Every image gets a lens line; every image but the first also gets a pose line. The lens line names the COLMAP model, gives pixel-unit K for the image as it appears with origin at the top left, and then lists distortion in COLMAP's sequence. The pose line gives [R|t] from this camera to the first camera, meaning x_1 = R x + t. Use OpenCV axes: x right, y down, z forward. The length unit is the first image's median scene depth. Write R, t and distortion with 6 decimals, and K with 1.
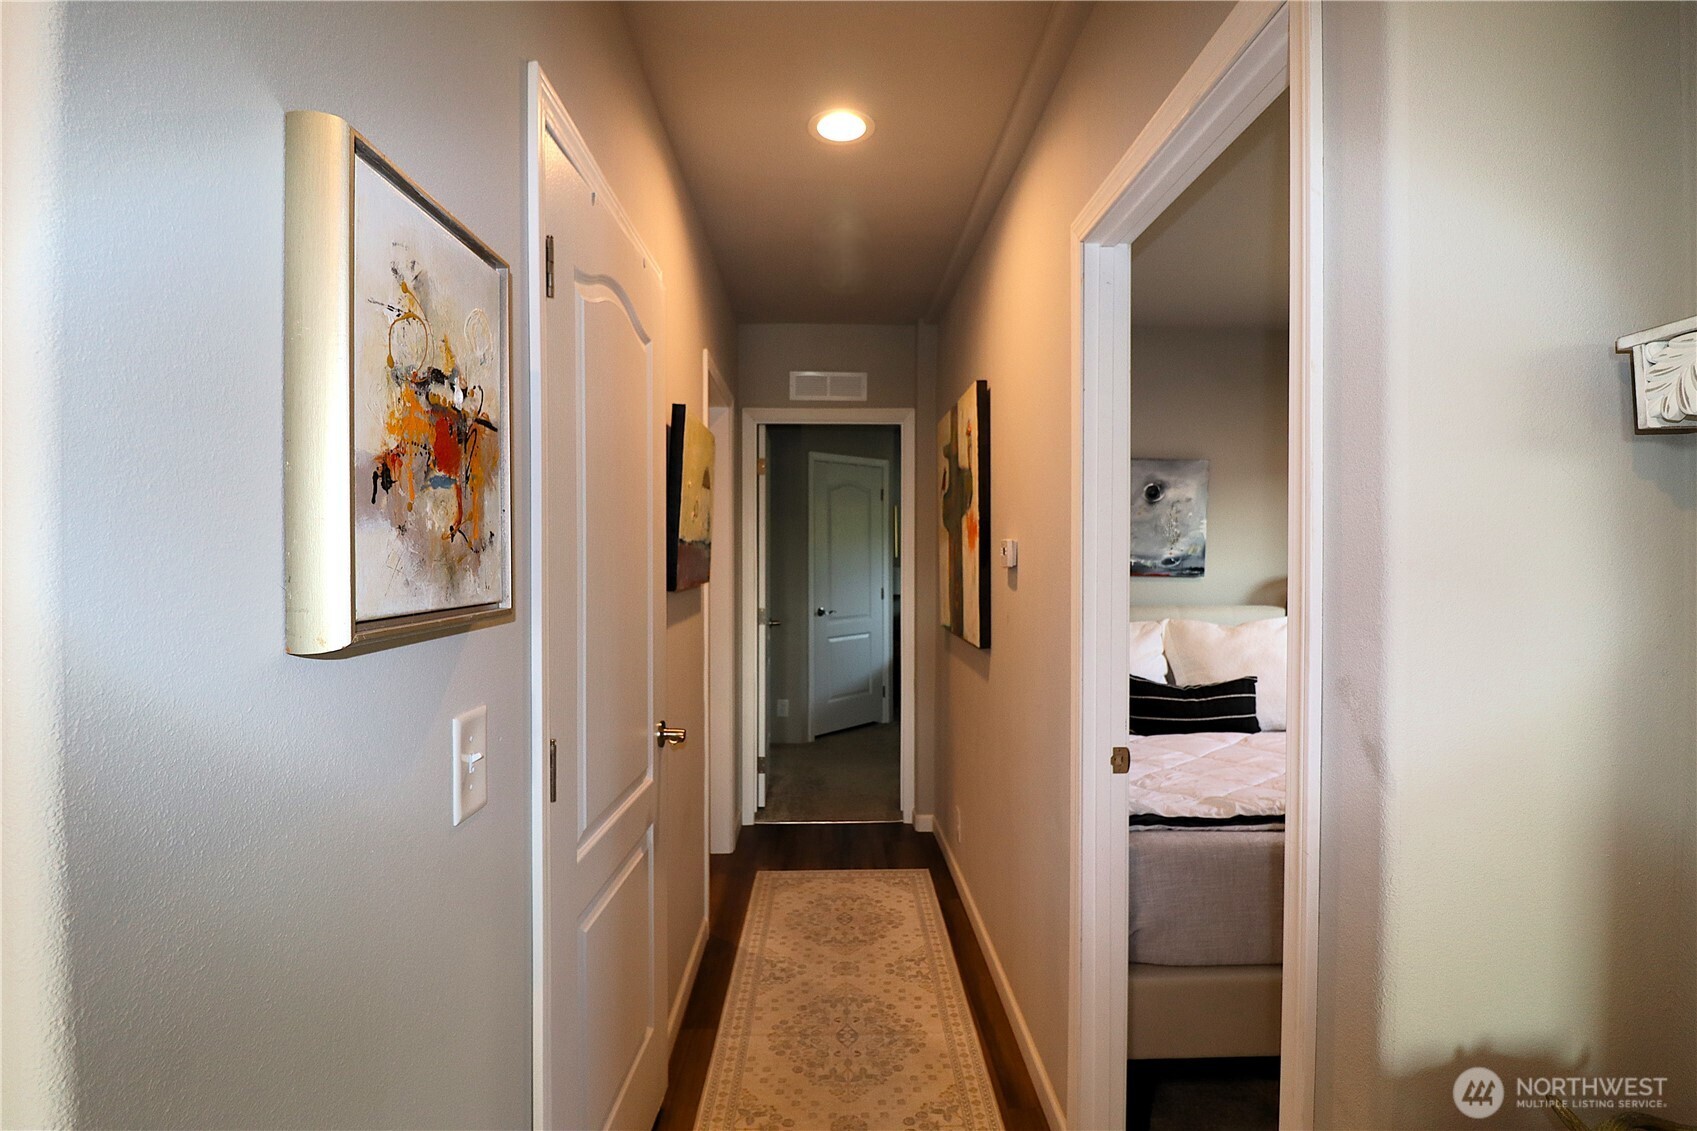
lens RADIAL K [[788.2, 0, 851.3], [0, 788.2, 556.9], [0, 0, 1]] dist [0.001705, -0.013428]
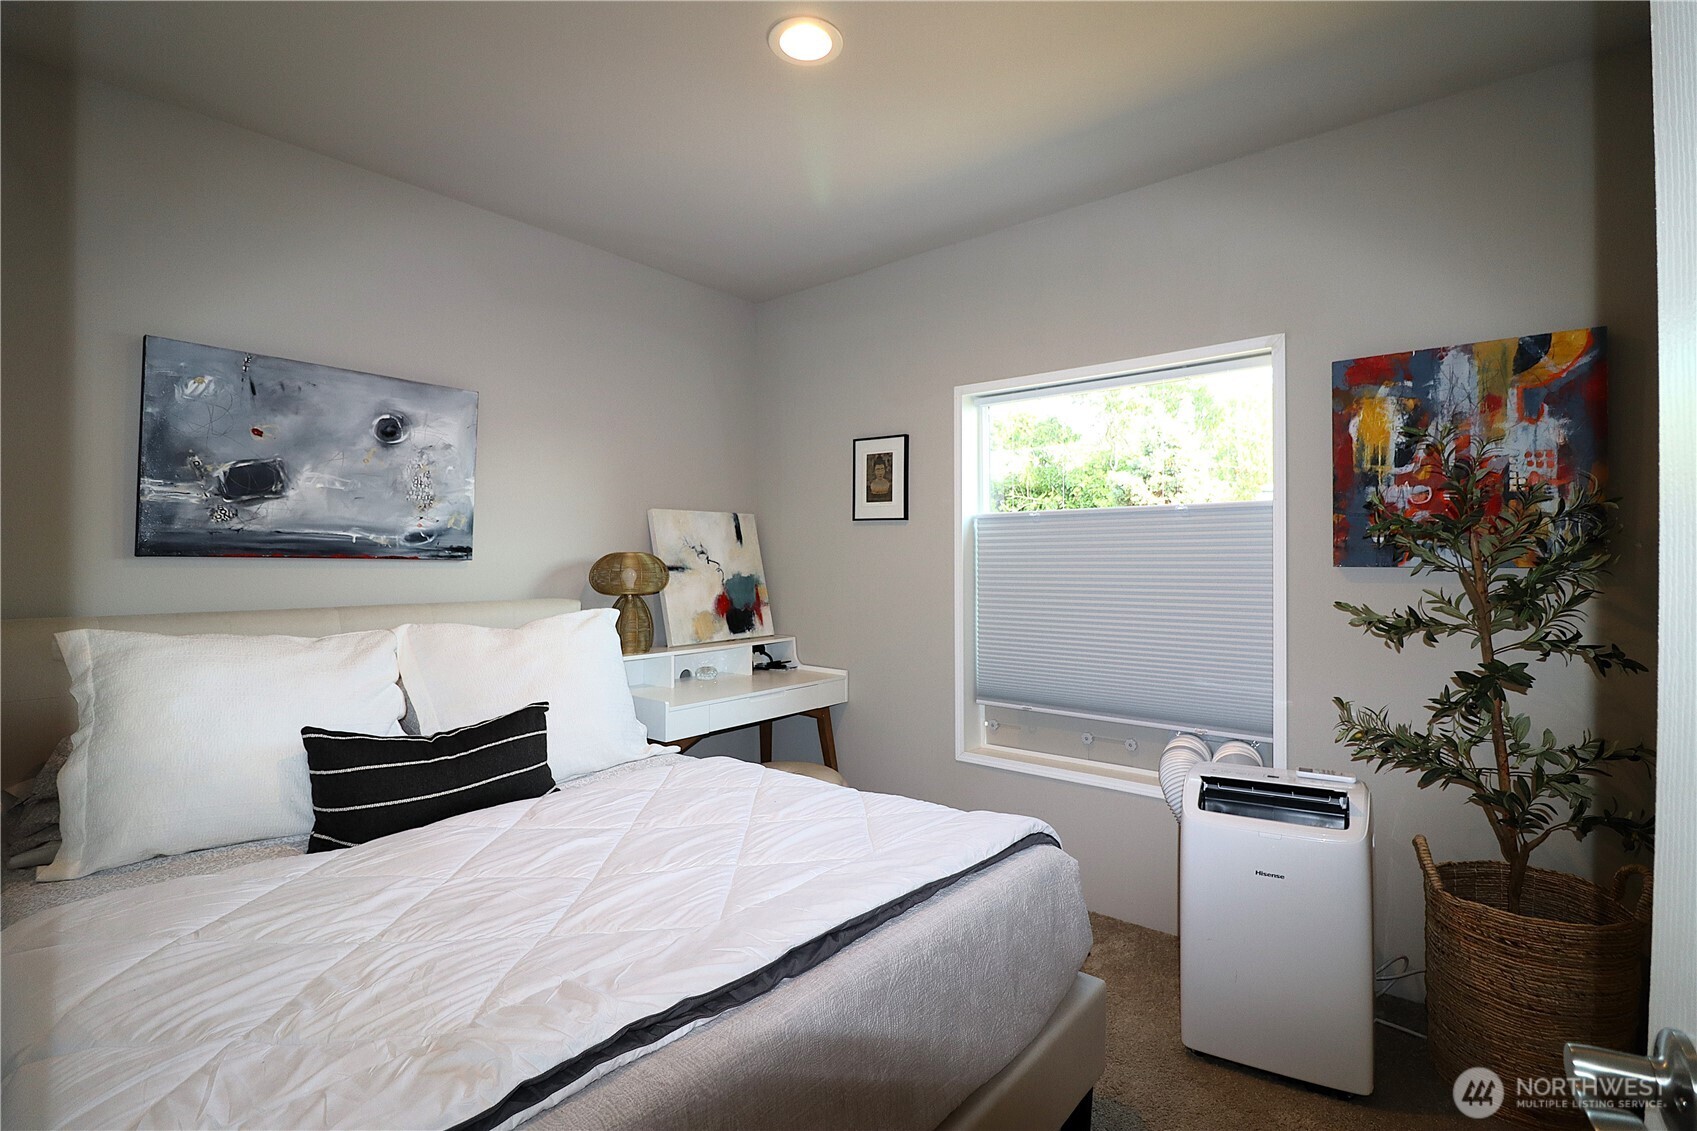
lens RADIAL K [[788.2, 0, 851.3], [0, 788.2, 556.9], [0, 0, 1]] dist [0.001705, -0.013428]
pose [[0.659895, -0.003559, 0.751349, 0.150084], [0.012429, 0.999904, -0.006180, 0.030658], [-0.751255, 0.013416, 0.659876, 0.297824]]
